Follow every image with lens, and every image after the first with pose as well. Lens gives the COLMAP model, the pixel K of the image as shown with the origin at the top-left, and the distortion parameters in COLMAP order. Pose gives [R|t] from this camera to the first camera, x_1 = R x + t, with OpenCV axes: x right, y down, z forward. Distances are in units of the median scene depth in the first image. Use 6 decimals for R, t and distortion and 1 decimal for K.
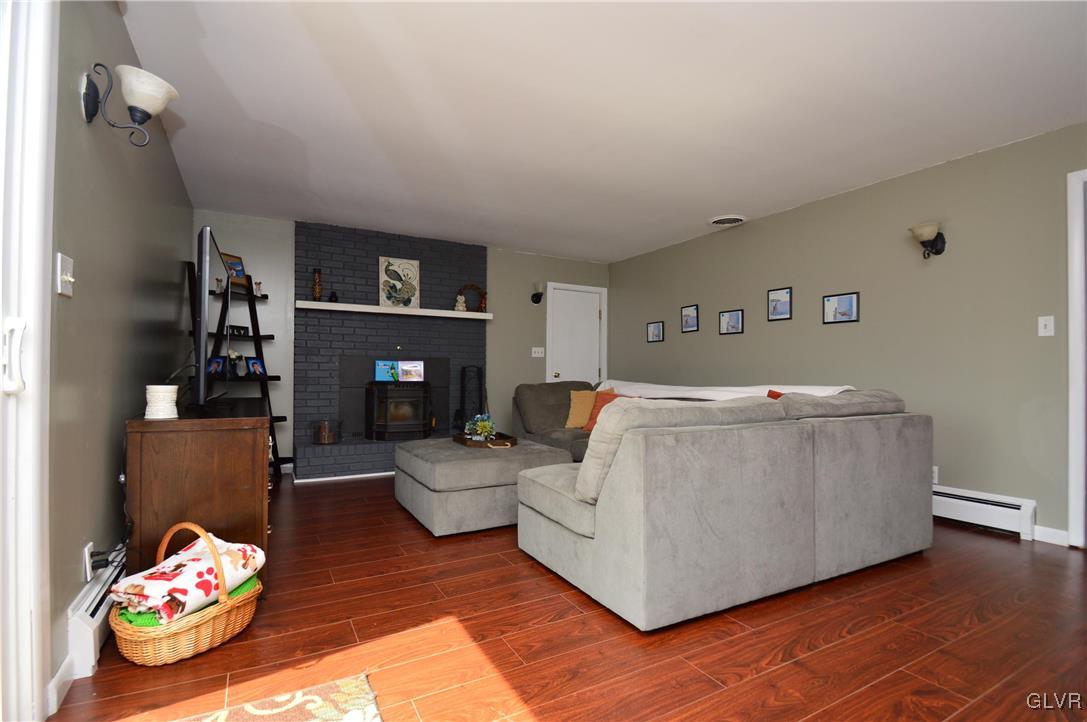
lens RADIAL K [[500.3, 0, 543.1], [0, 500.3, 367.2], [0, 0, 1]] dist [0.000244, -0.000160]
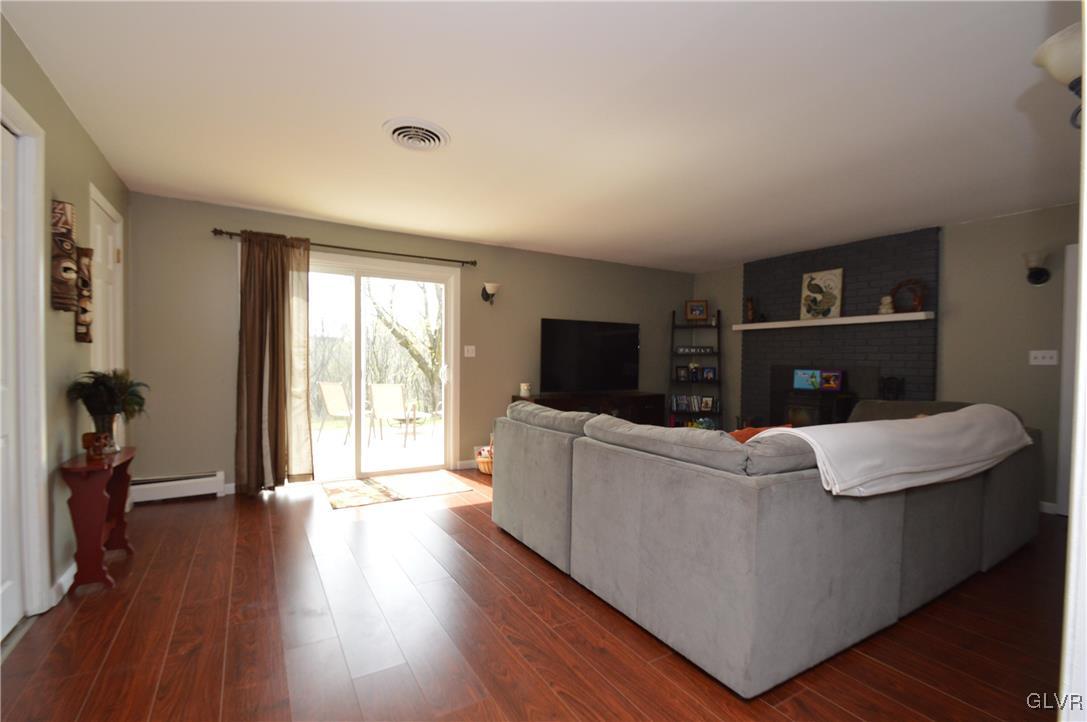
lens RADIAL K [[500.3, 0, 545.6], [0, 500.3, 362.7], [0, 0, 1]] dist [0.000244, -0.000160]
pose [[0.044710, 0.004029, -0.998992, 0.733843], [0.005705, 0.999975, 0.004289, -0.035936], [0.998984, -0.005891, 0.044686, 0.384408]]
